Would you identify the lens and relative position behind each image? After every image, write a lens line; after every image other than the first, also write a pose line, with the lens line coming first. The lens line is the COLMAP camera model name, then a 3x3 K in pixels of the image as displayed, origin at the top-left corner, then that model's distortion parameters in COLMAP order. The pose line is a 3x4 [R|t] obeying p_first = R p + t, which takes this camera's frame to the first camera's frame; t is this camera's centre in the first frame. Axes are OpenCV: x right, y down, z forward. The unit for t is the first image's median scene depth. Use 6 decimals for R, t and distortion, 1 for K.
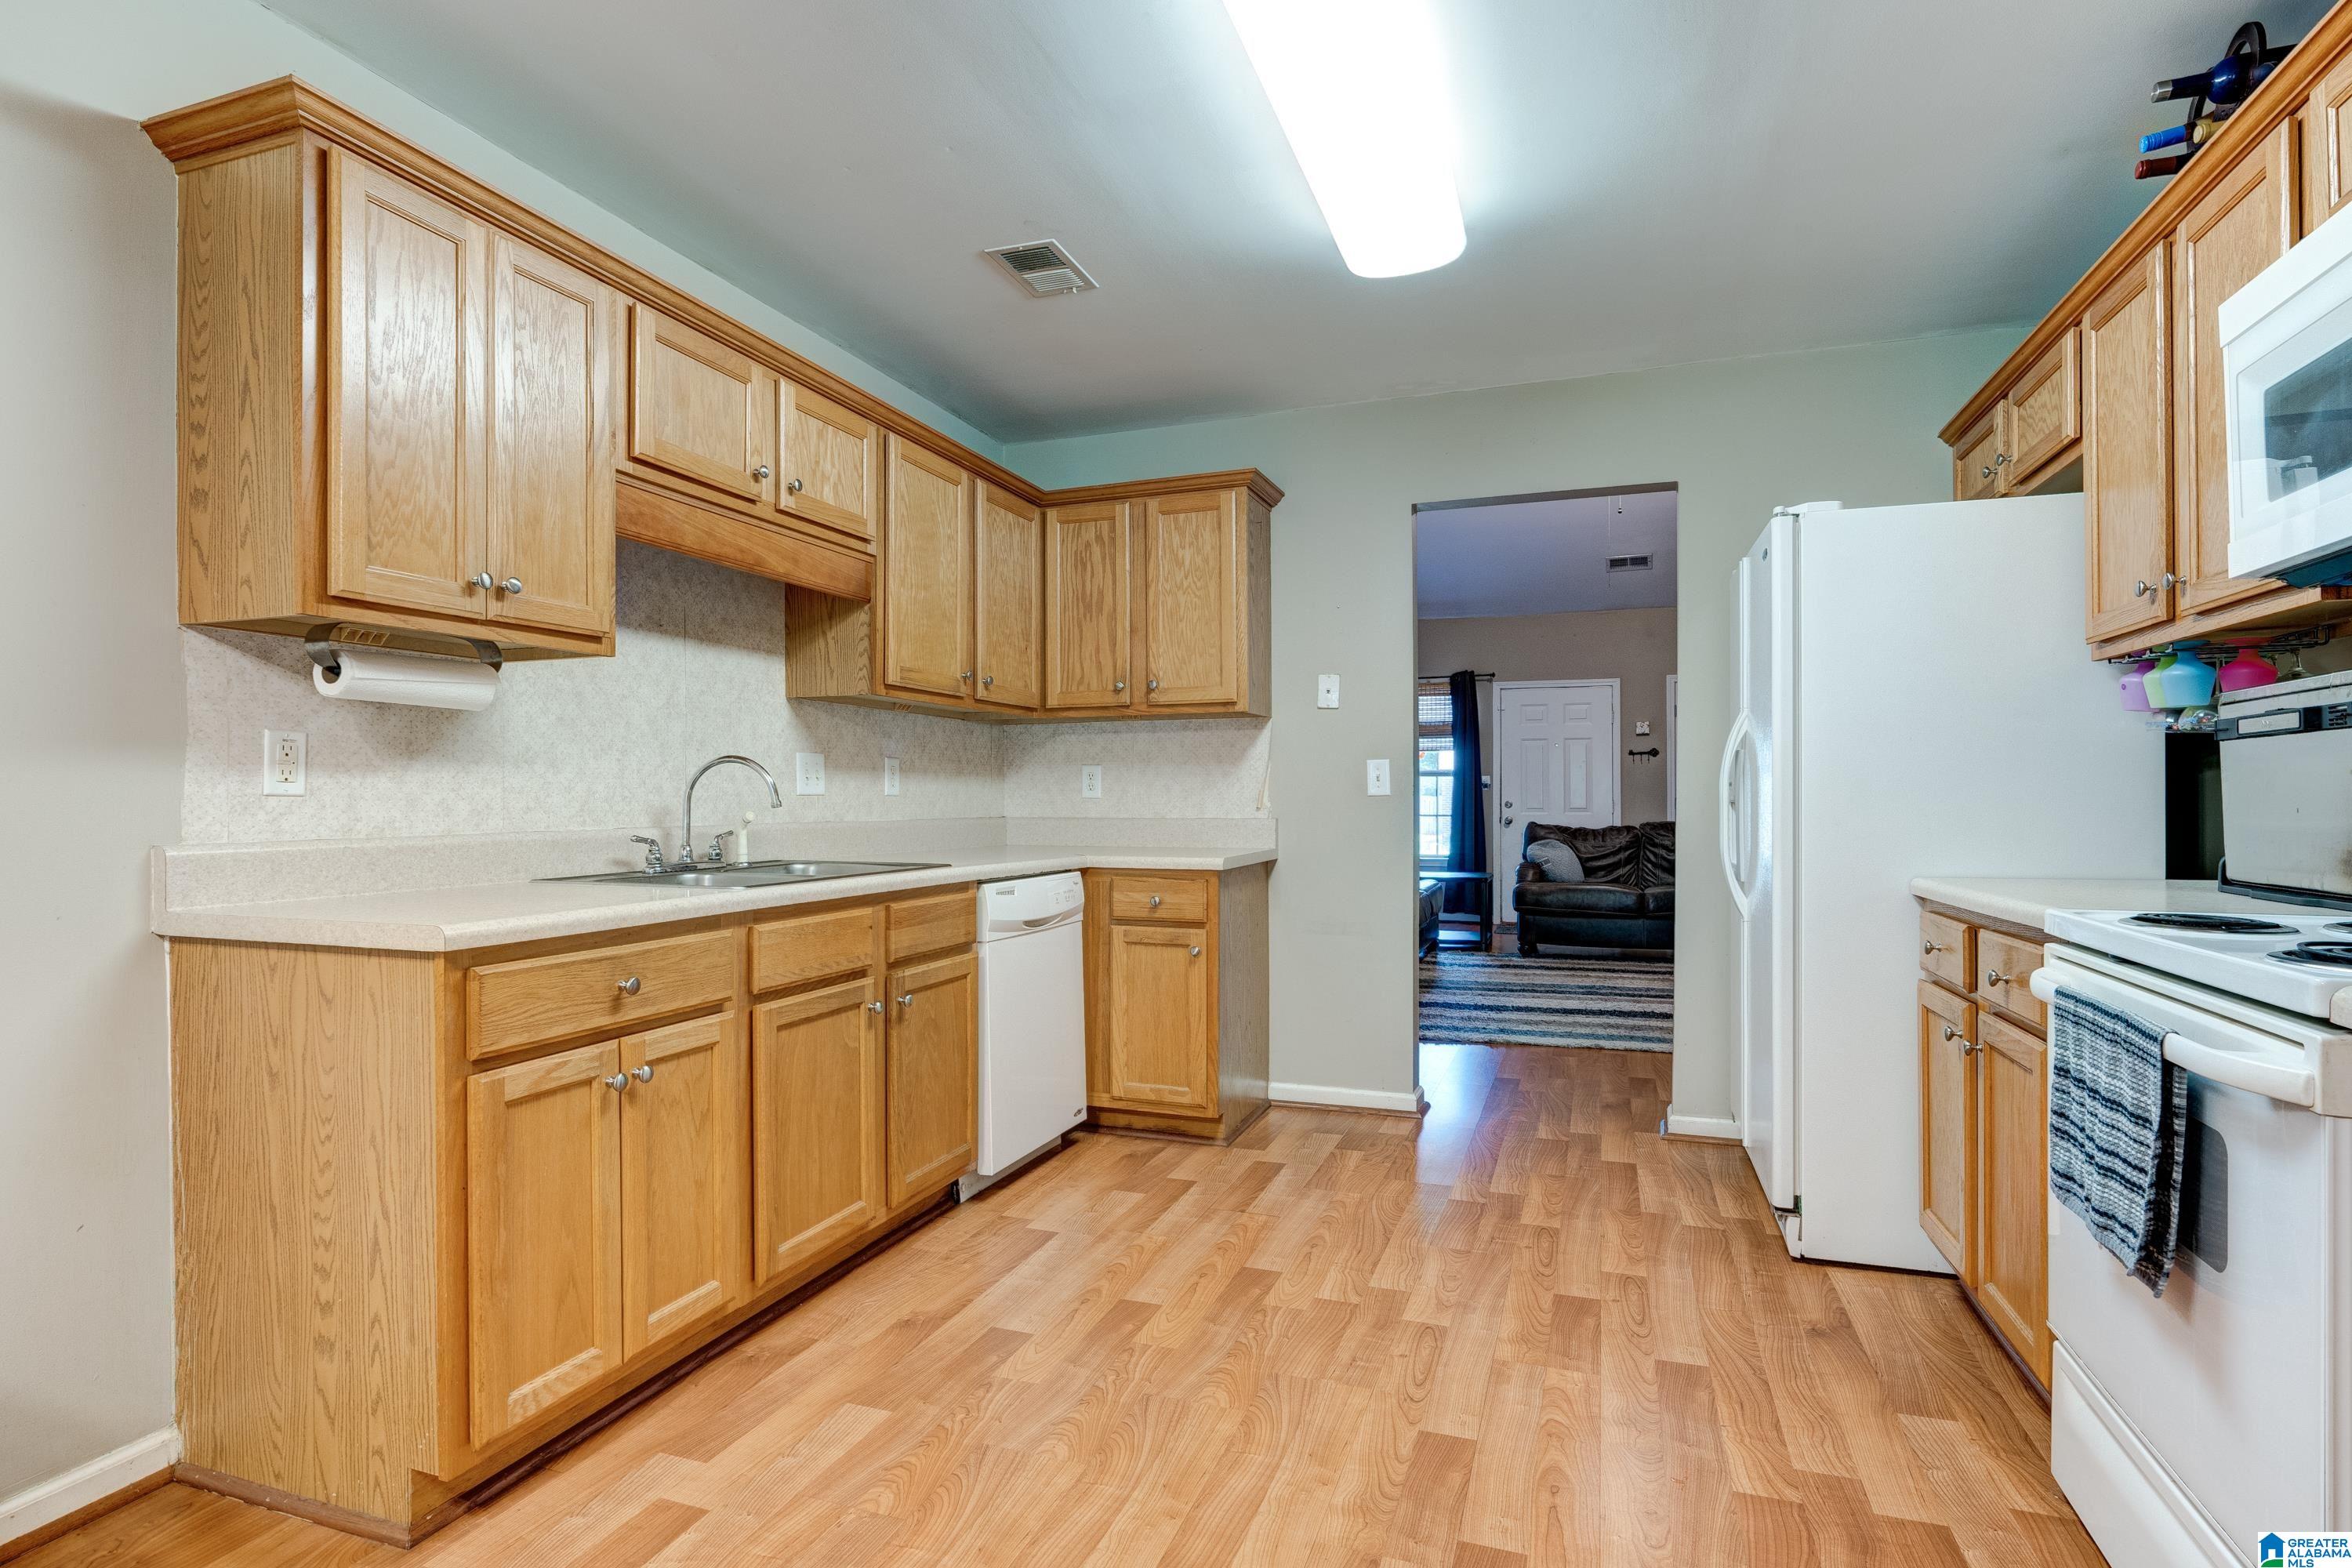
lens RADIAL K [[1164.0, 0, 1185.6], [0, 1164.0, 792.6], [0, 0, 1]] dist [-0.015490, 0.004960]
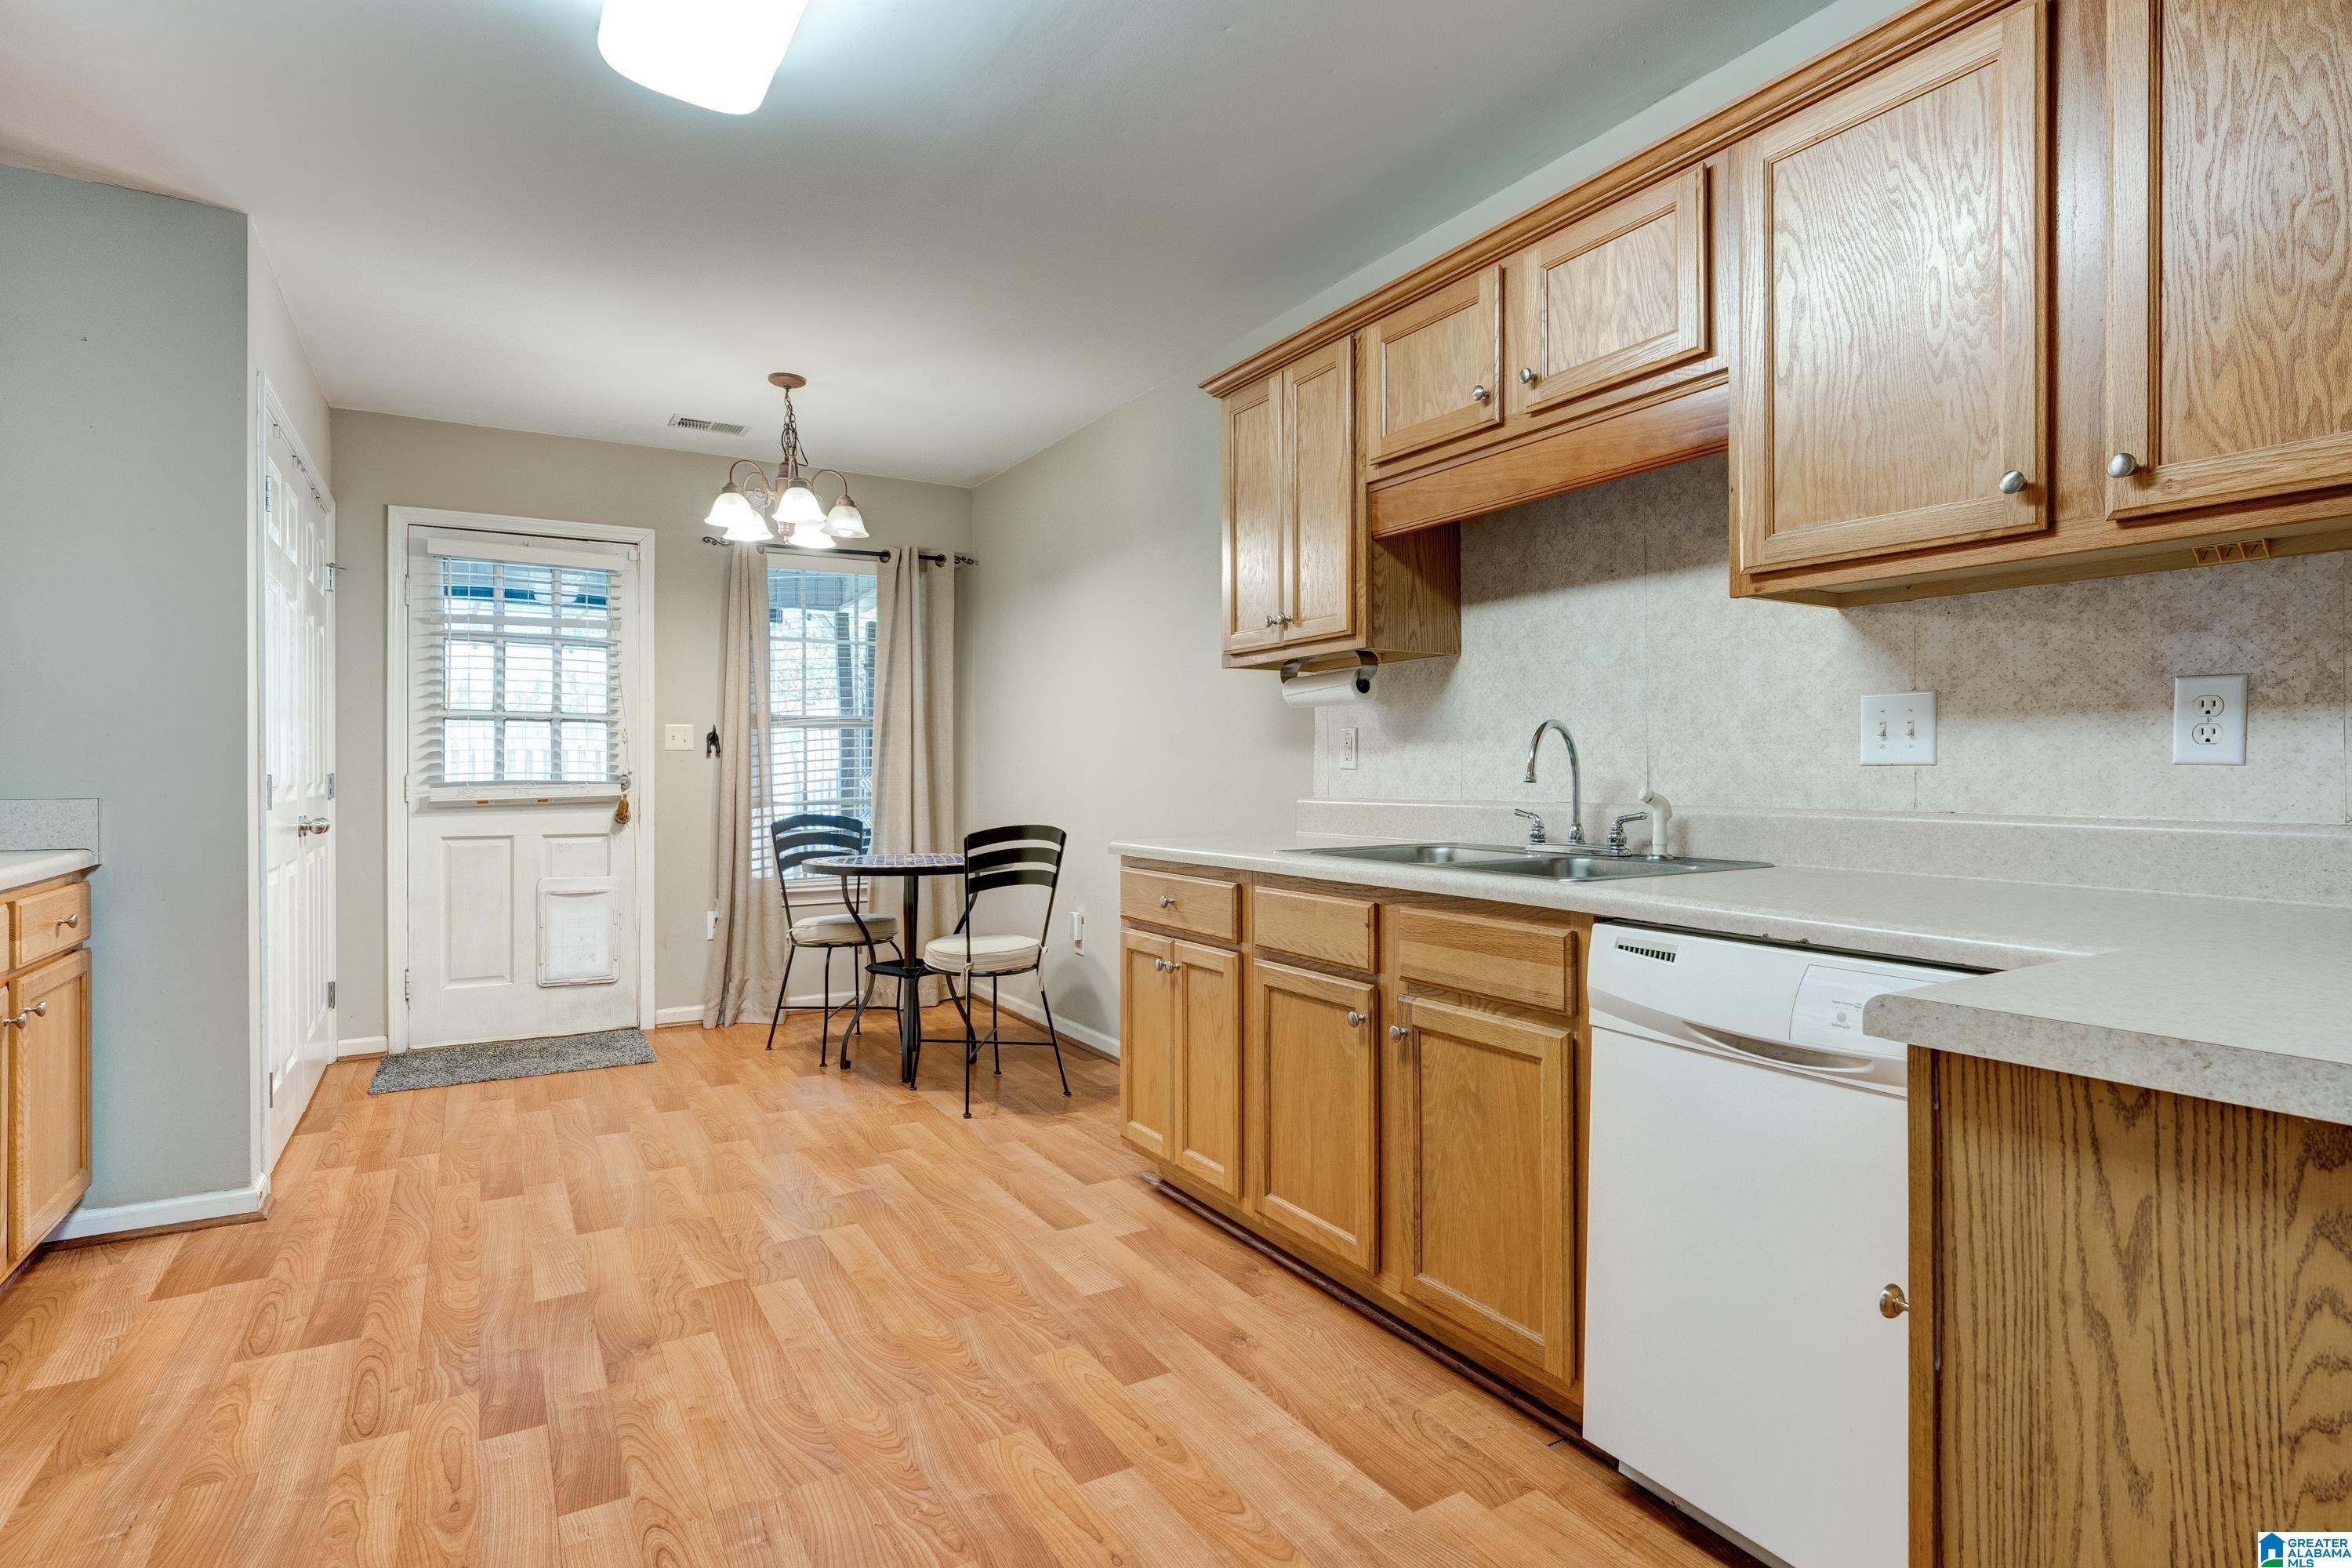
lens RADIAL K [[1164.0, 0, 1171.8], [0, 1164.0, 769.5], [0, 0, 1]] dist [-0.015490, 0.004960]
pose [[-0.636875, 0.000769, -0.770967, 0.511392], [0.005470, 0.999979, -0.003522, 0.006513], [0.770948, -0.006460, -0.636866, 1.562884]]
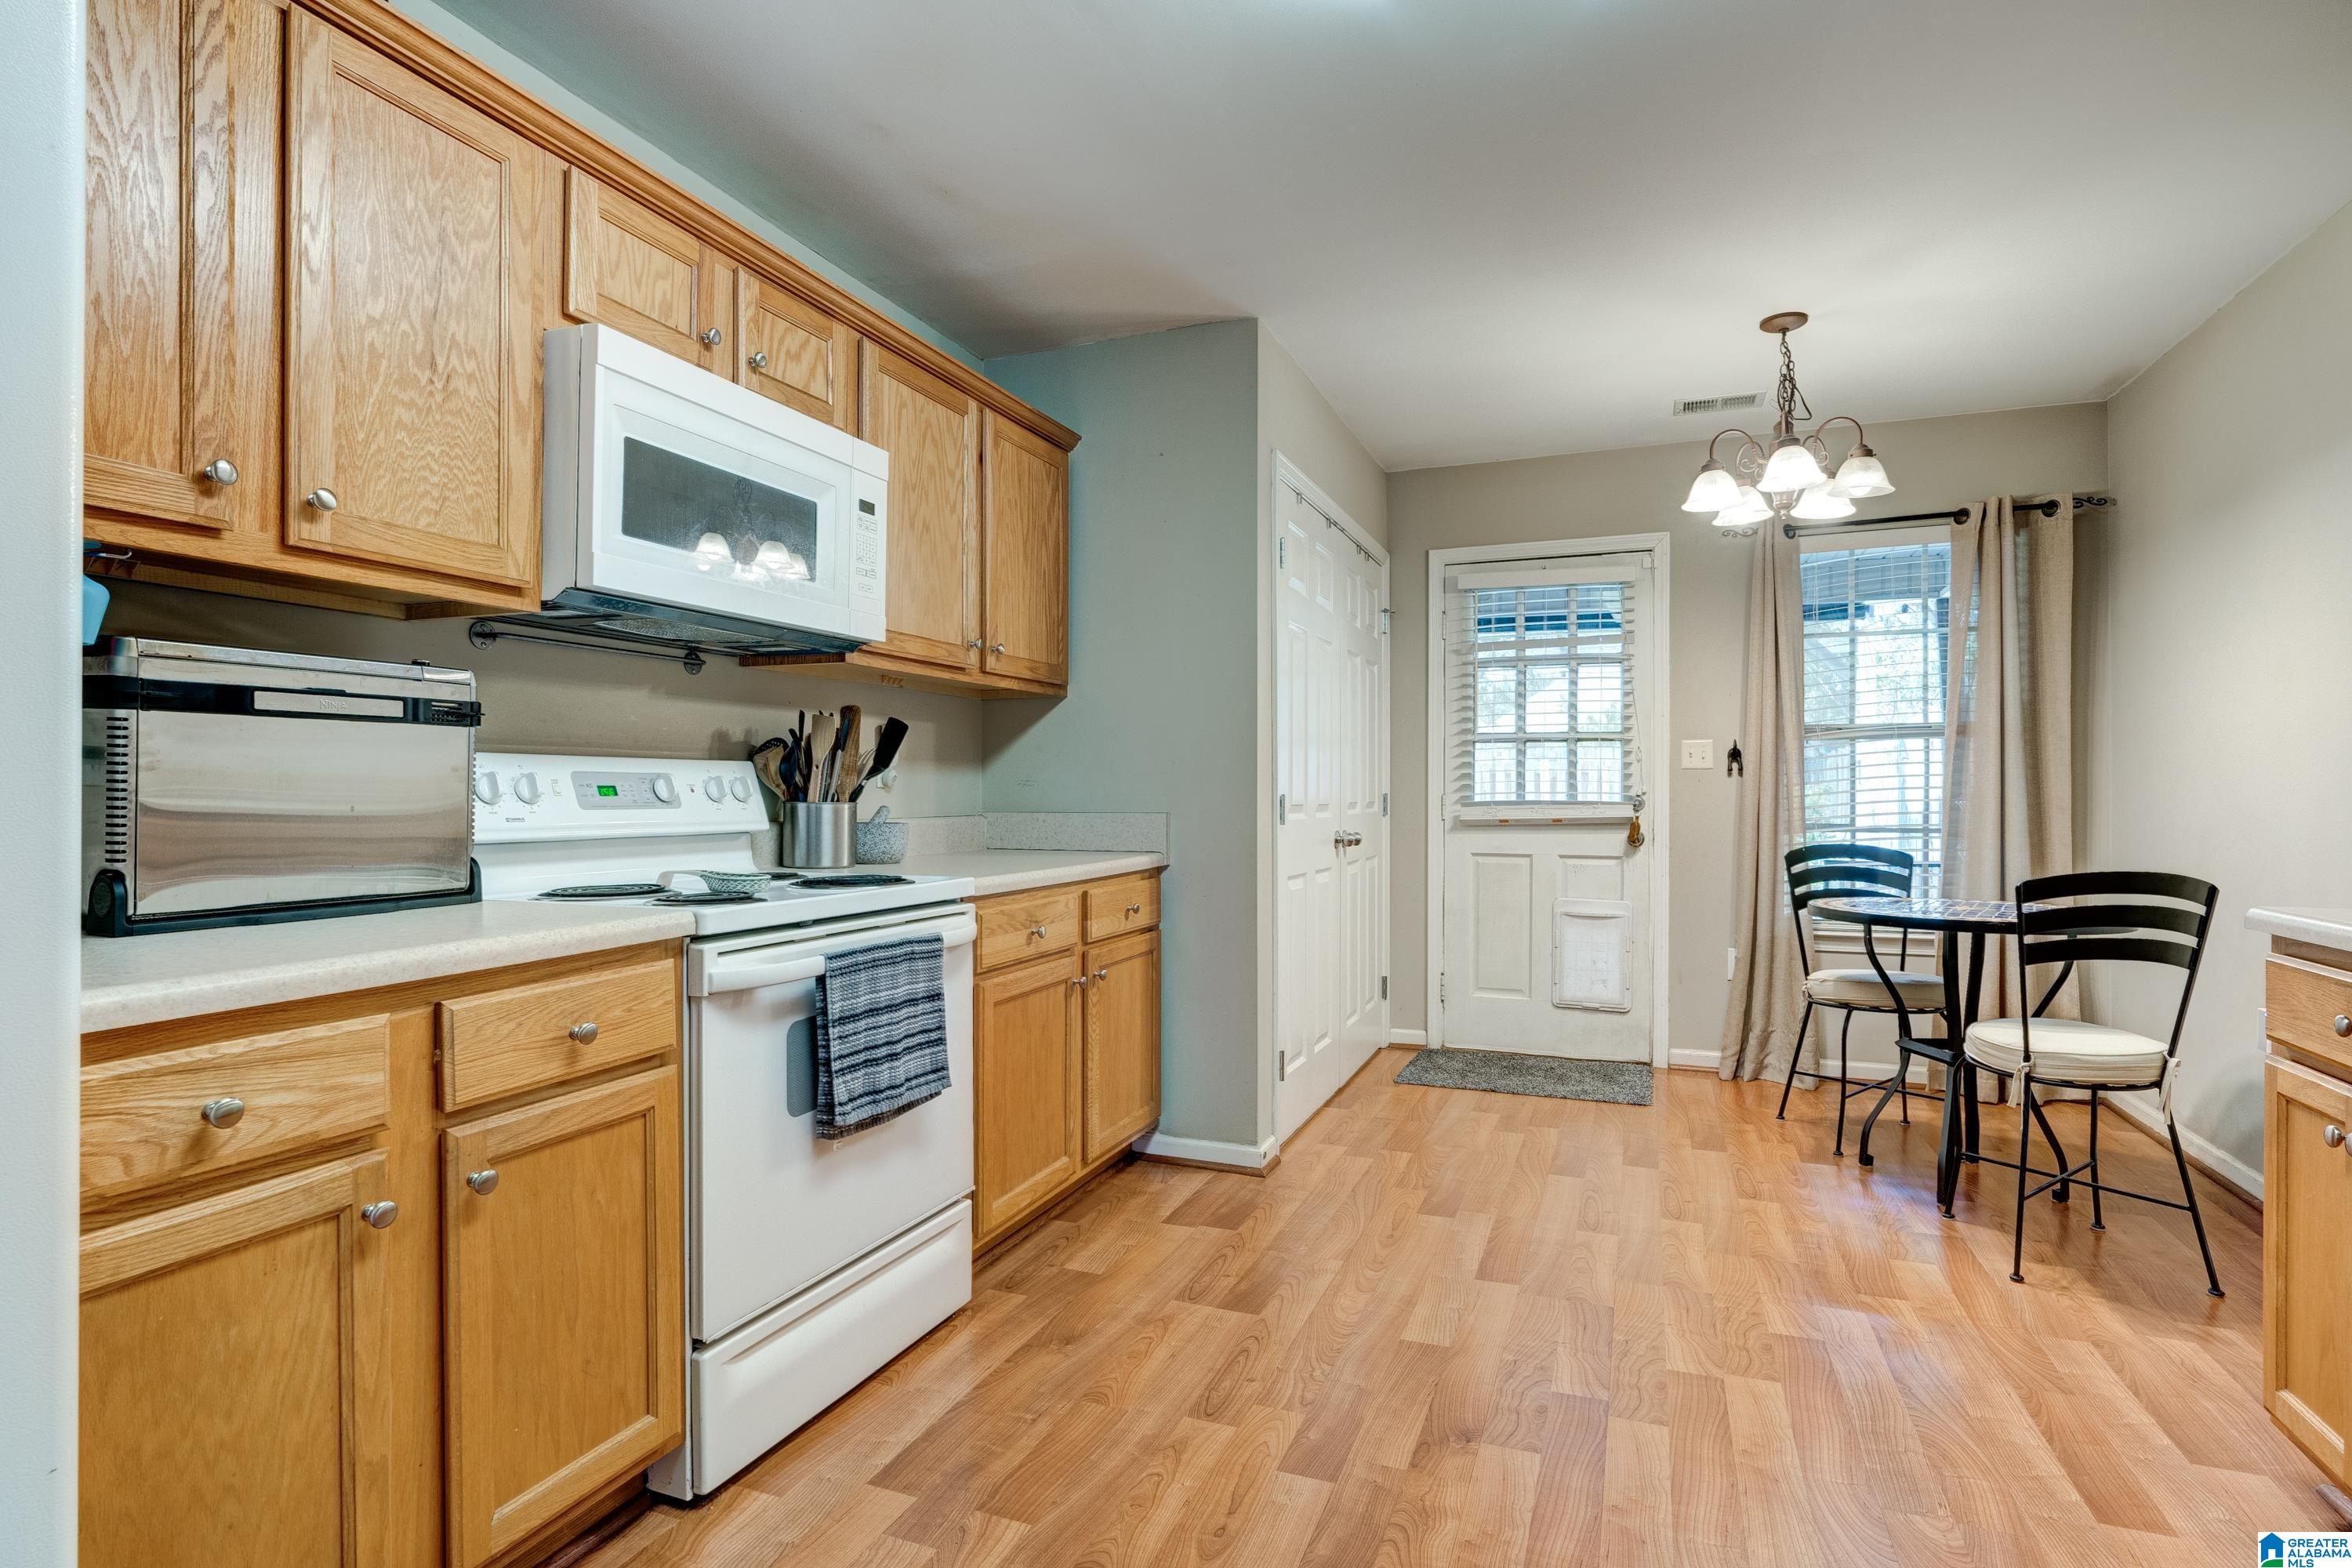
lens RADIAL K [[1164.0, 0, 1167.2], [0, 1164.0, 792.9], [0, 0, 1]] dist [-0.015490, 0.004960]
pose [[-0.999498, 0.001561, 0.031635, 0.253013], [0.001426, 0.999990, -0.004280, 0.006598], [-0.031641, -0.004233, -0.999490, 1.477441]]
